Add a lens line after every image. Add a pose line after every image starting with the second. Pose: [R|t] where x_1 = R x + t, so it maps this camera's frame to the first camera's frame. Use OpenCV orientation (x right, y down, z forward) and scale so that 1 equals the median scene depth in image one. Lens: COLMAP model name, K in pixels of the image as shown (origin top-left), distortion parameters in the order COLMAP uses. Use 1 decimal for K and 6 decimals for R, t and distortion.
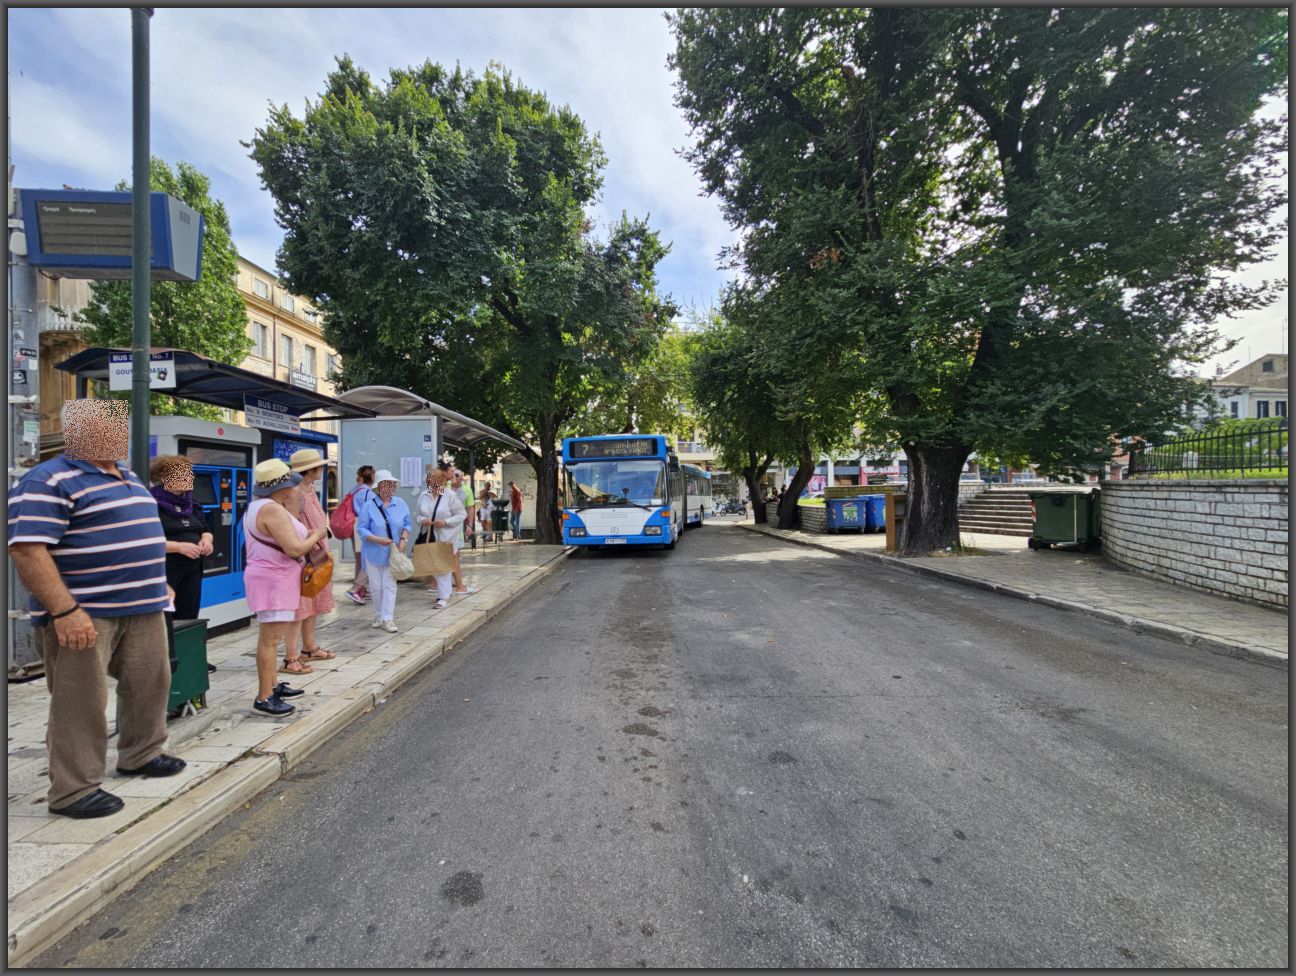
lens RADIAL K [[521.3, 0, 648.0], [0, 521.3, 488.0], [0, 0, 1]] dist [0.002185, 0.000656]
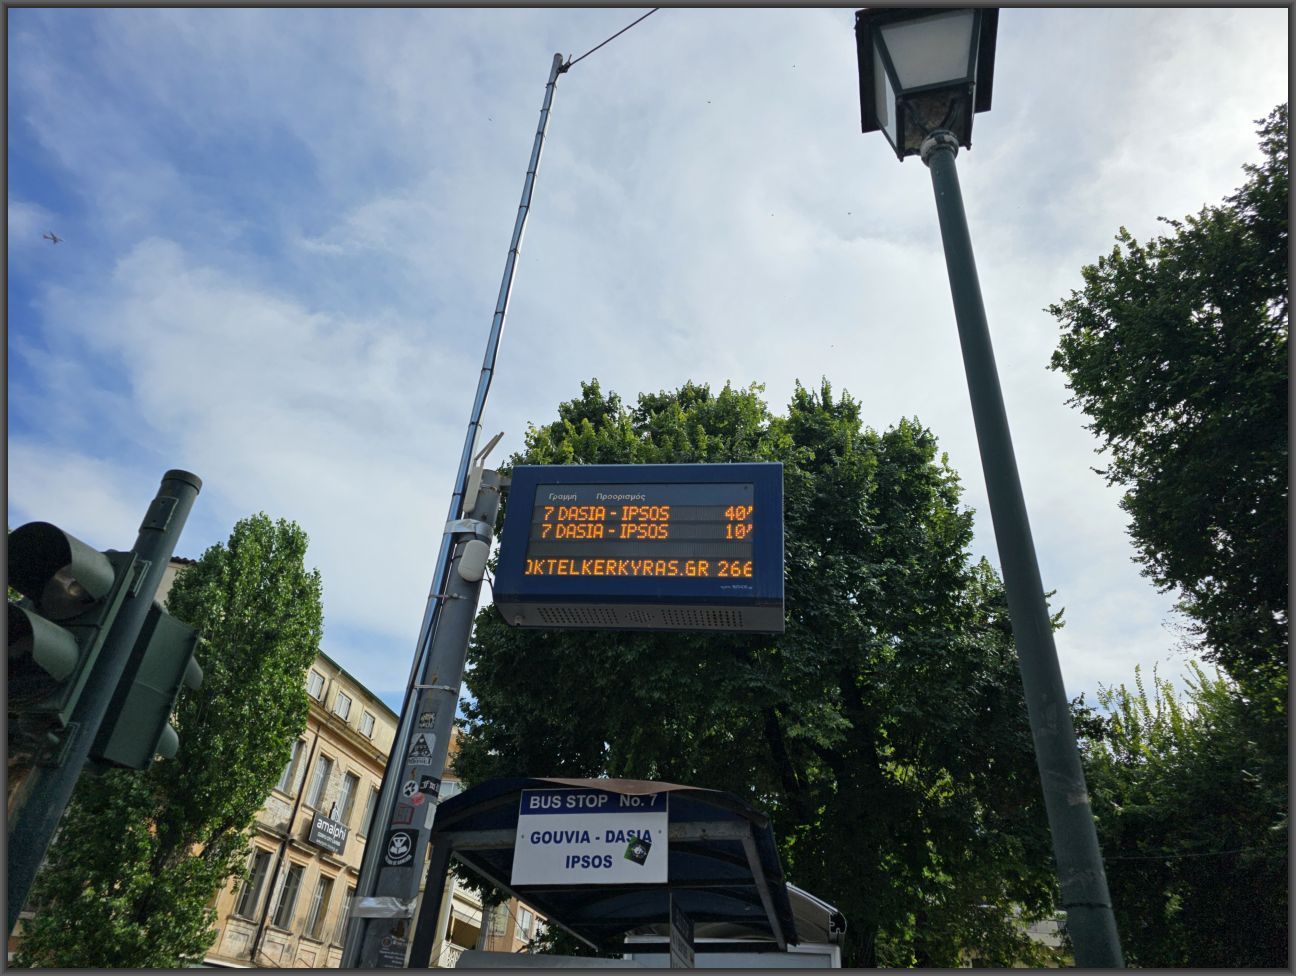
lens RADIAL K [[862.0, 0, 648.0], [0, 862.0, 488.0], [0, 0, 1]] dist [0.043963, -0.000367]
pose [[0.982247, -0.030871, -0.185035, -0.279521], [-0.078452, 0.828369, -0.554663, -0.026050], [0.170400, 0.559332, 0.811241, 0.102641]]
